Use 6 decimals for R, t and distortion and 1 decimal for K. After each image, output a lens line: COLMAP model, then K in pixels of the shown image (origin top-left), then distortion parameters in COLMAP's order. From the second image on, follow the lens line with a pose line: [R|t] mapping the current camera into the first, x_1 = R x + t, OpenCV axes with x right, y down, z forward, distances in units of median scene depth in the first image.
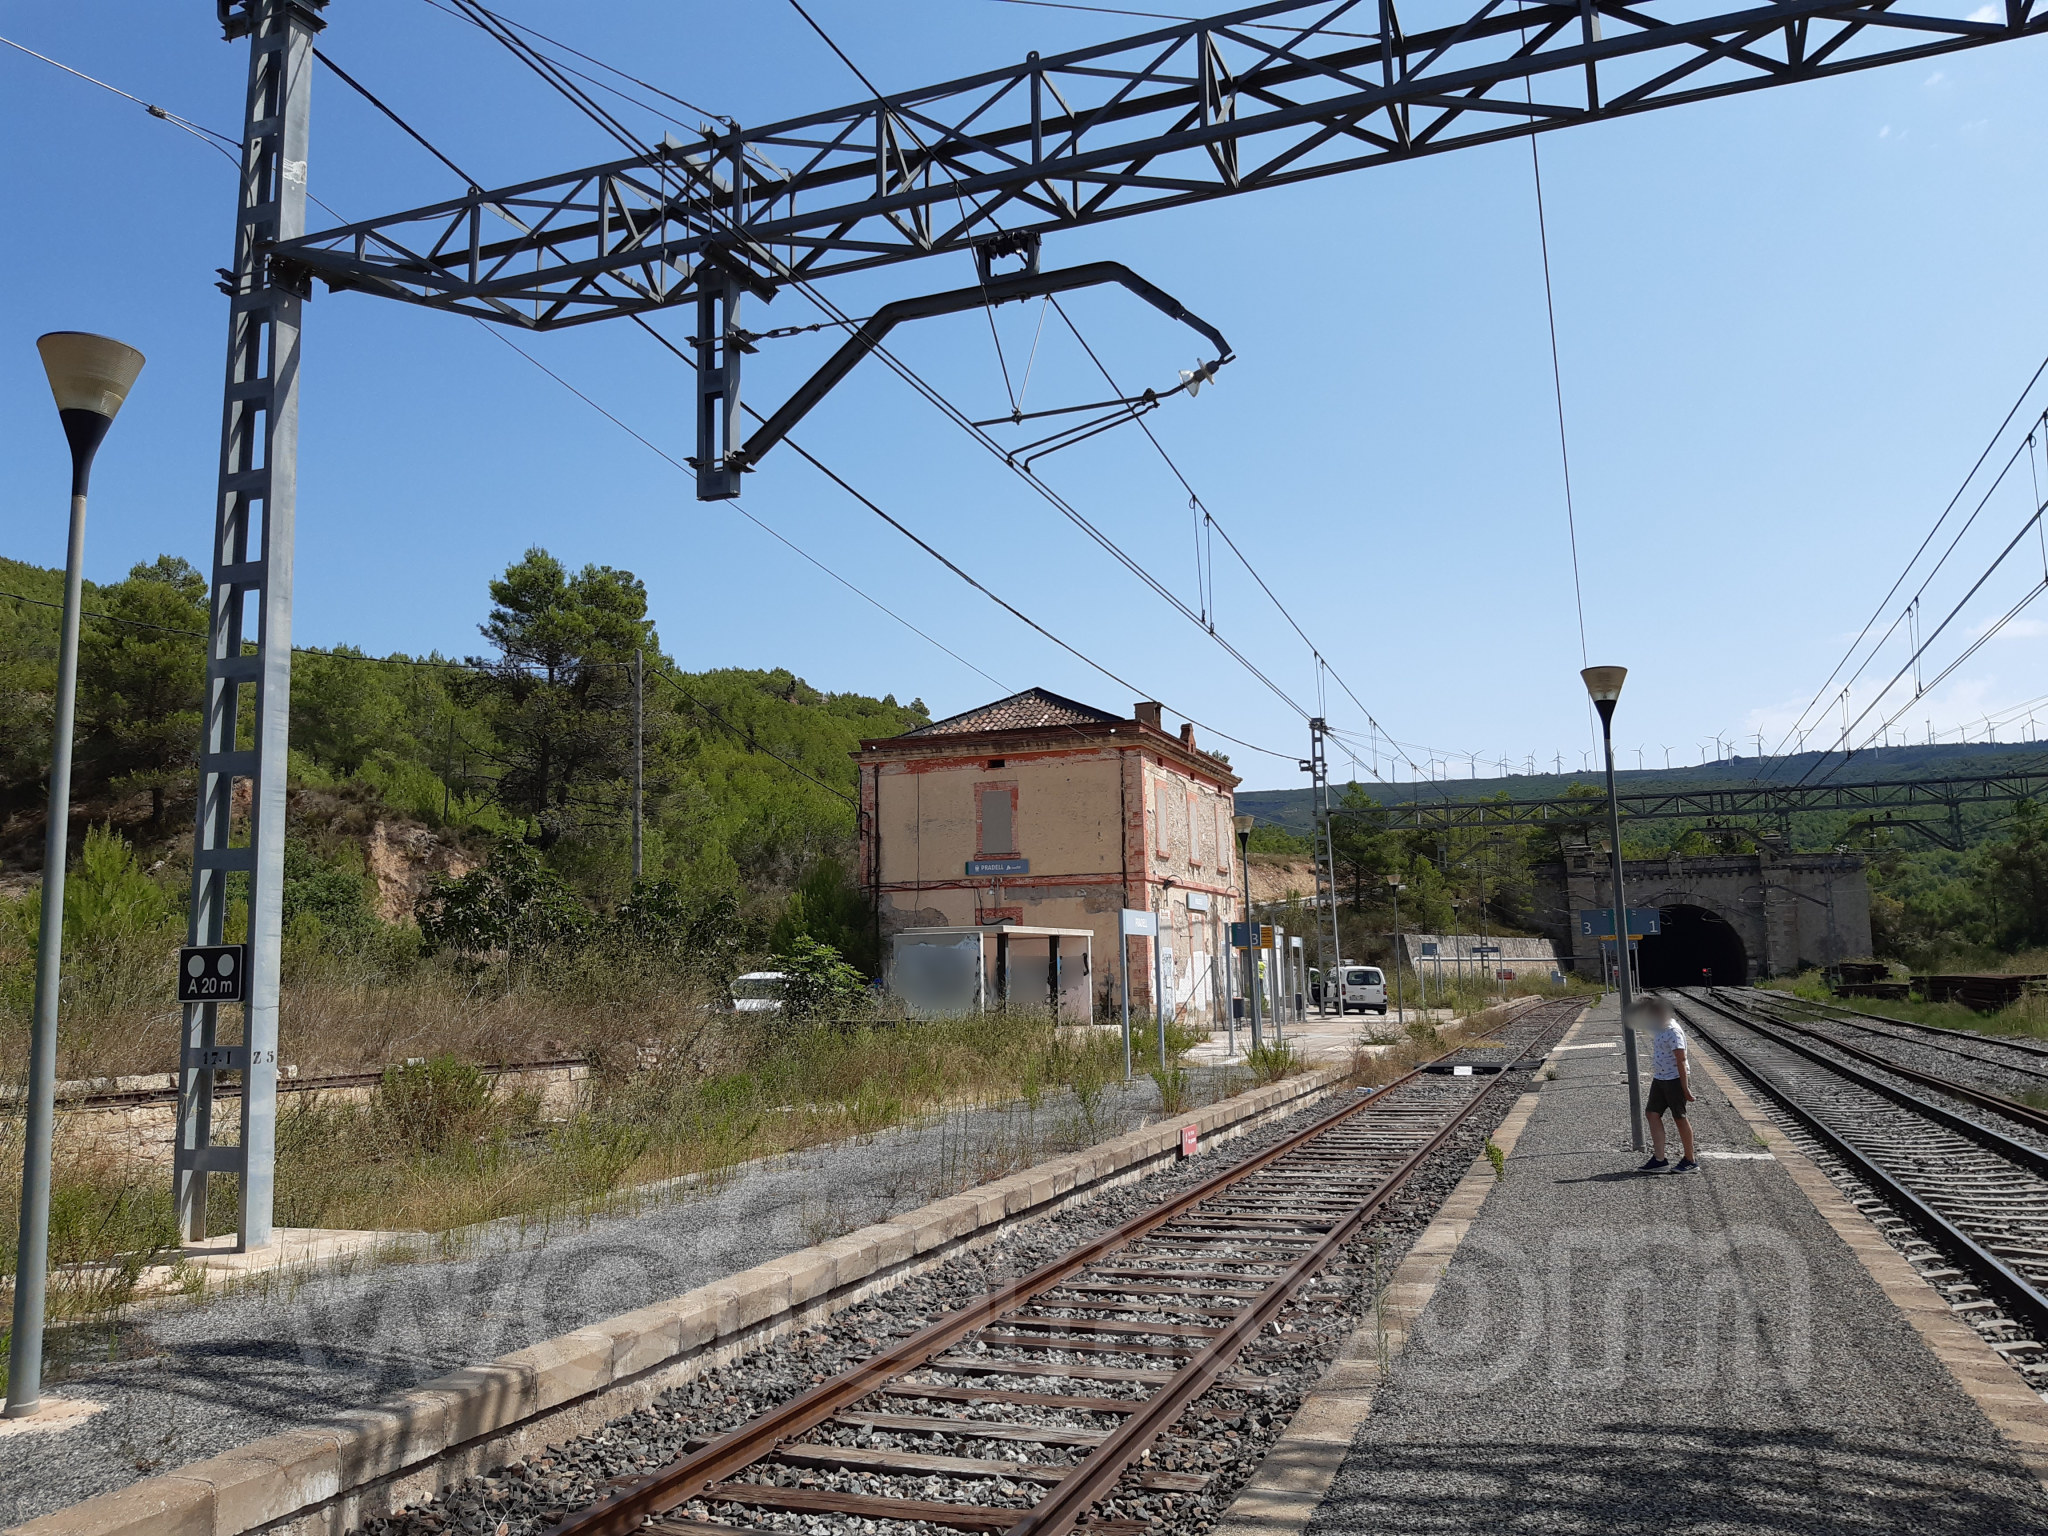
lens RADIAL K [[1602.1, 0, 1022.8], [0, 1602.1, 744.2], [0, 0, 1]] dist [0.097619, -0.191259]
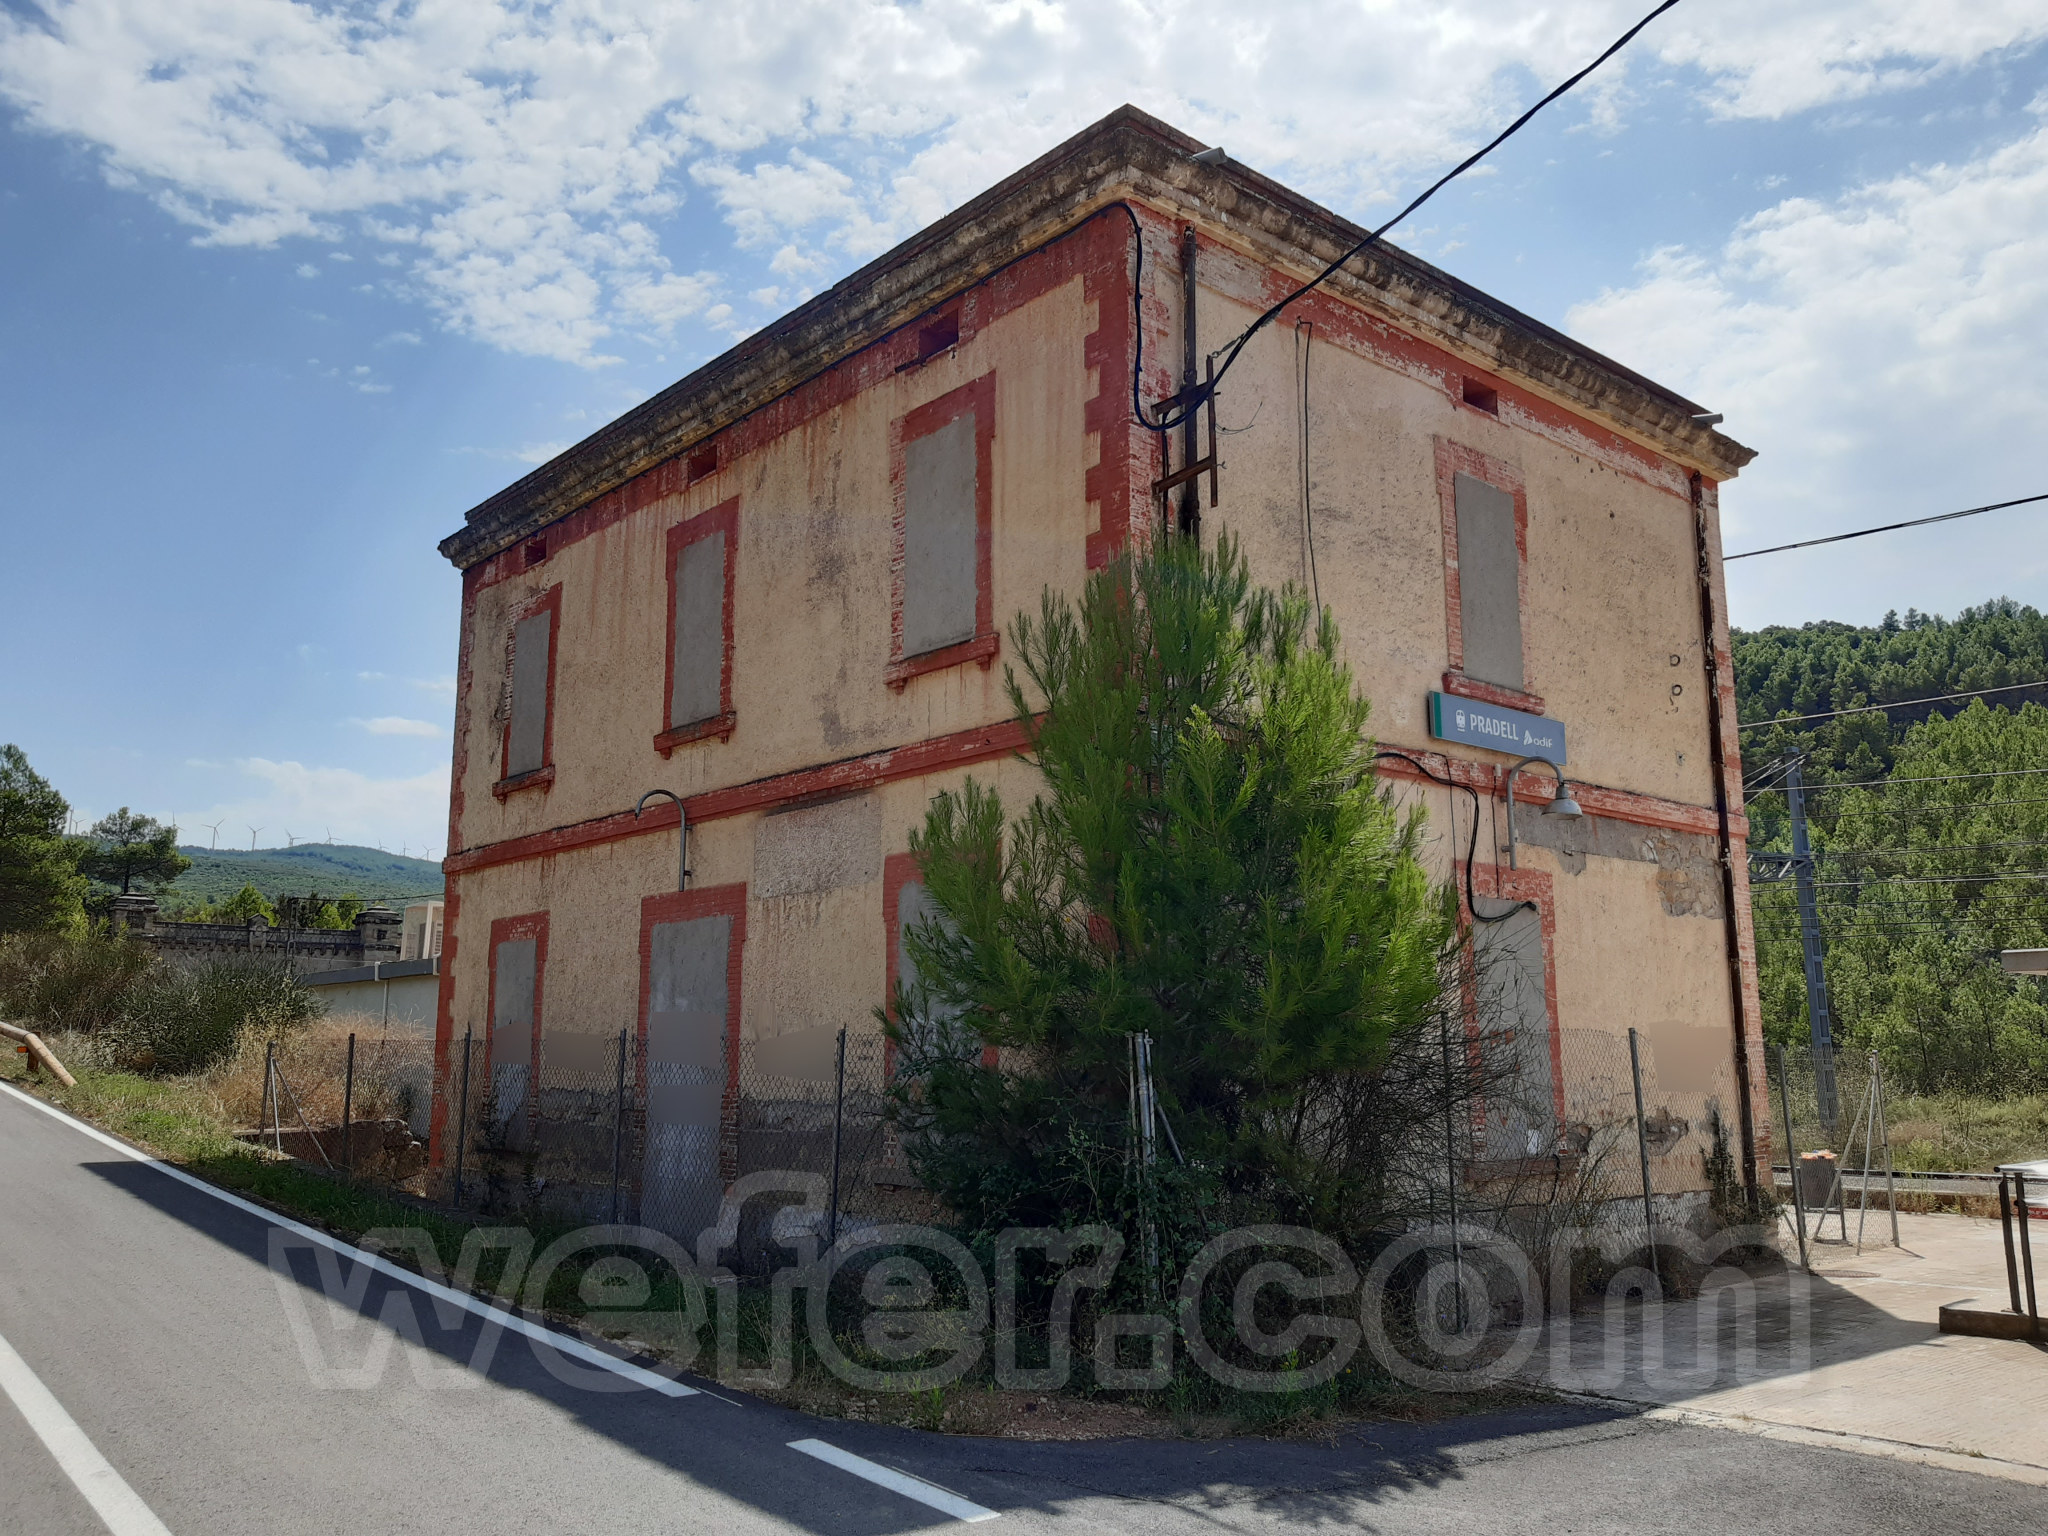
lens RADIAL K [[1648.1, 0, 1030.1], [0, 1648.1, 740.4], [0, 0, 1]] dist [0.003074, -0.060870]
pose [[0.480831, 0.183660, 0.857363, -0.110211], [-0.131171, 0.981880, -0.136770, 0.045757], [-0.866946, -0.046698, 0.496209, 0.322737]]
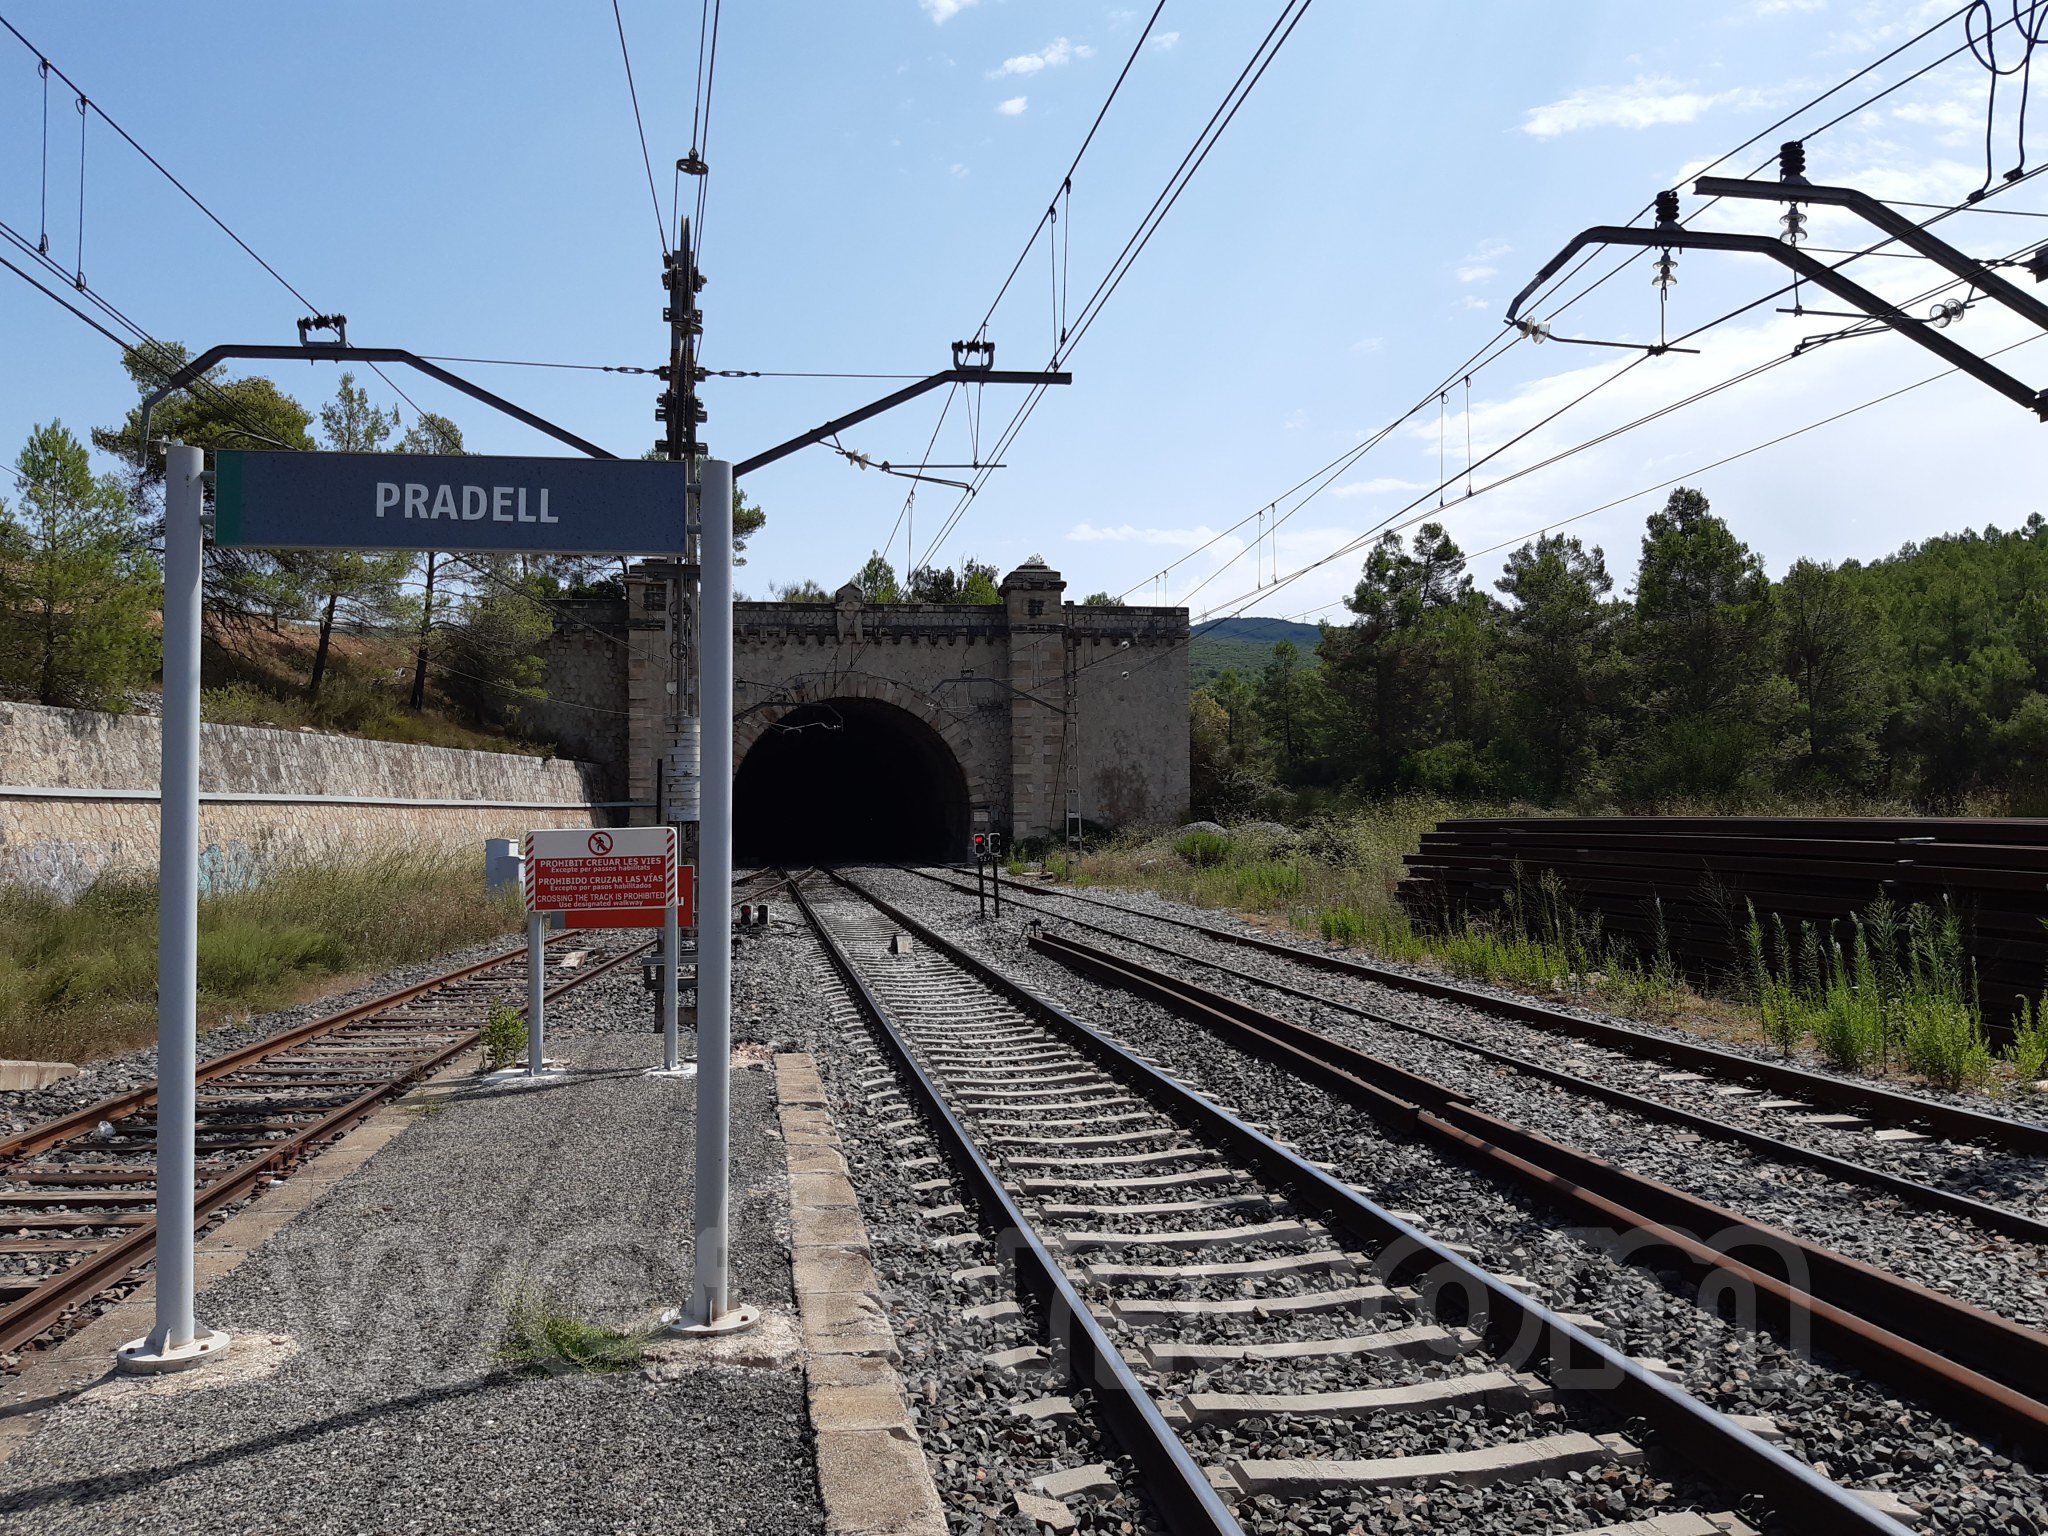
lens RADIAL K [[1572.7, 0, 1024.0], [0, 1572.7, 768.0], [0, 0, 1]] dist [0.100701, -0.190070]
pose [[0.868898, 0.025930, 0.494312, 0.229889], [-0.076879, 0.993578, 0.083017, 0.081400], [-0.488985, -0.110136, 0.865312, 0.597286]]
